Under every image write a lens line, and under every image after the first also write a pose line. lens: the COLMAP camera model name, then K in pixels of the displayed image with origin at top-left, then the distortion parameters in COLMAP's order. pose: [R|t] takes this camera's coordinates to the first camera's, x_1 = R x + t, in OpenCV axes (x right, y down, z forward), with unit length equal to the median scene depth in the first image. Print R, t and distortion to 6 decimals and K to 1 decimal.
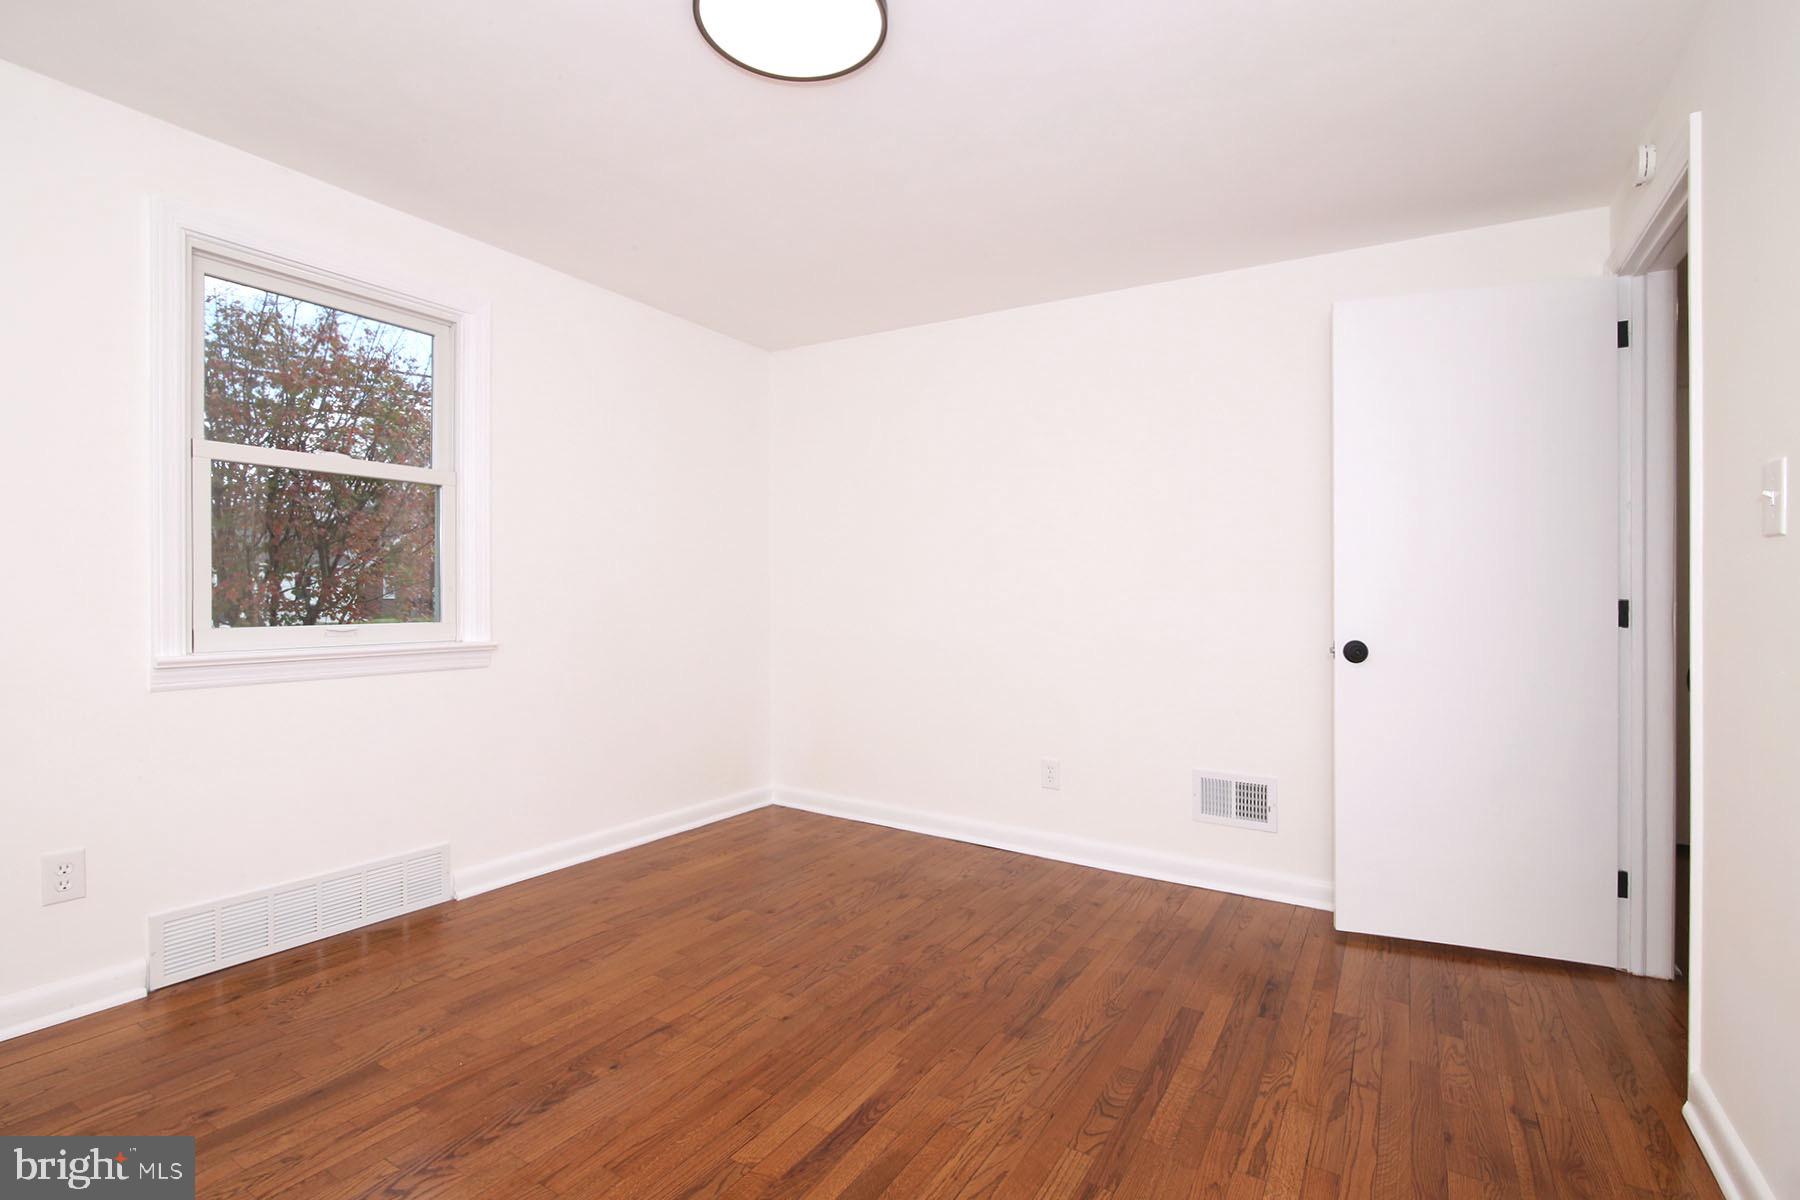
lens RADIAL K [[846.5, 0, 906.1], [0, 846.5, 608.8], [0, 0, 1]] dist [-0.005627, -0.001166]
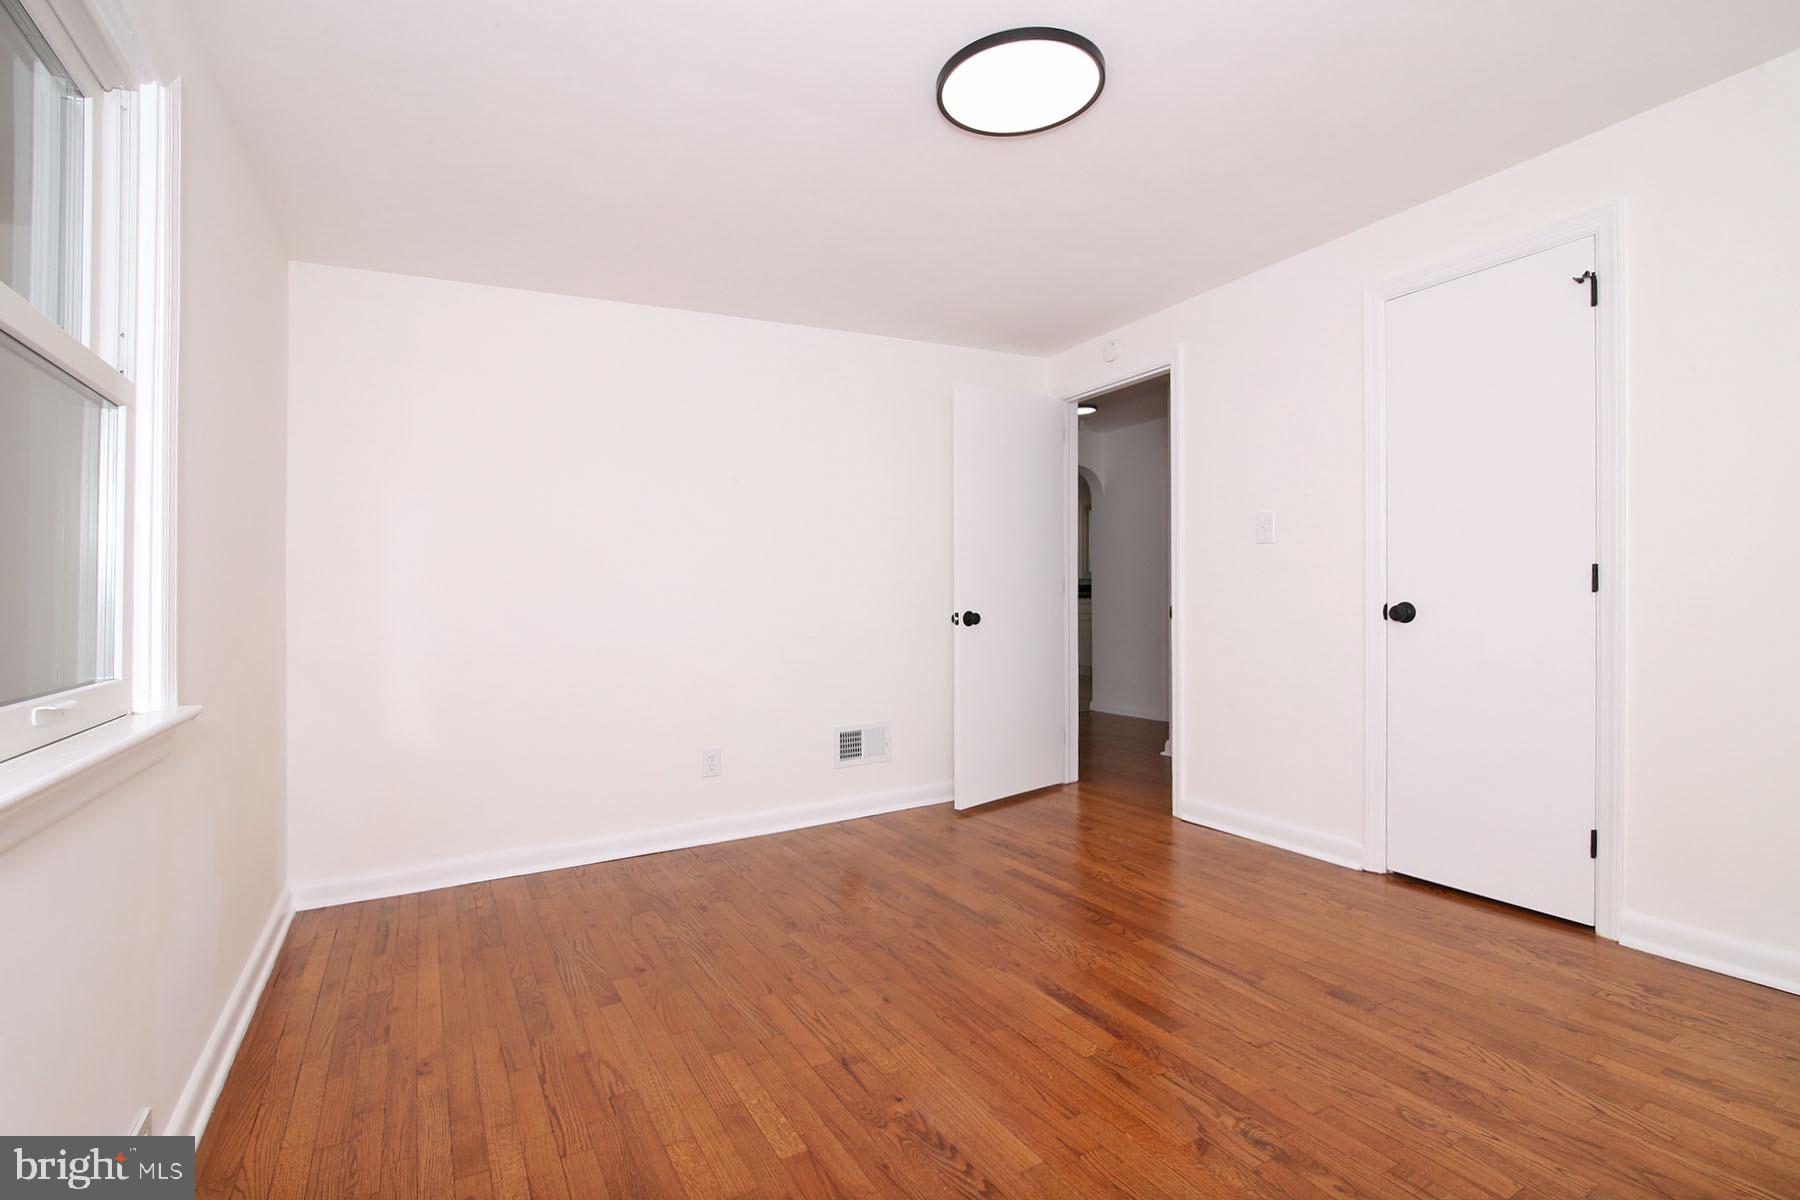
lens RADIAL K [[846.5, 0, 868.7], [0, 846.5, 612.9], [0, 0, 1]] dist [-0.005627, -0.001166]
pose [[0.491801, -0.049367, 0.869307, -0.809134], [0.055173, 0.998152, 0.025470, -0.004927], [-0.868958, 0.035436, 0.493616, 0.400247]]
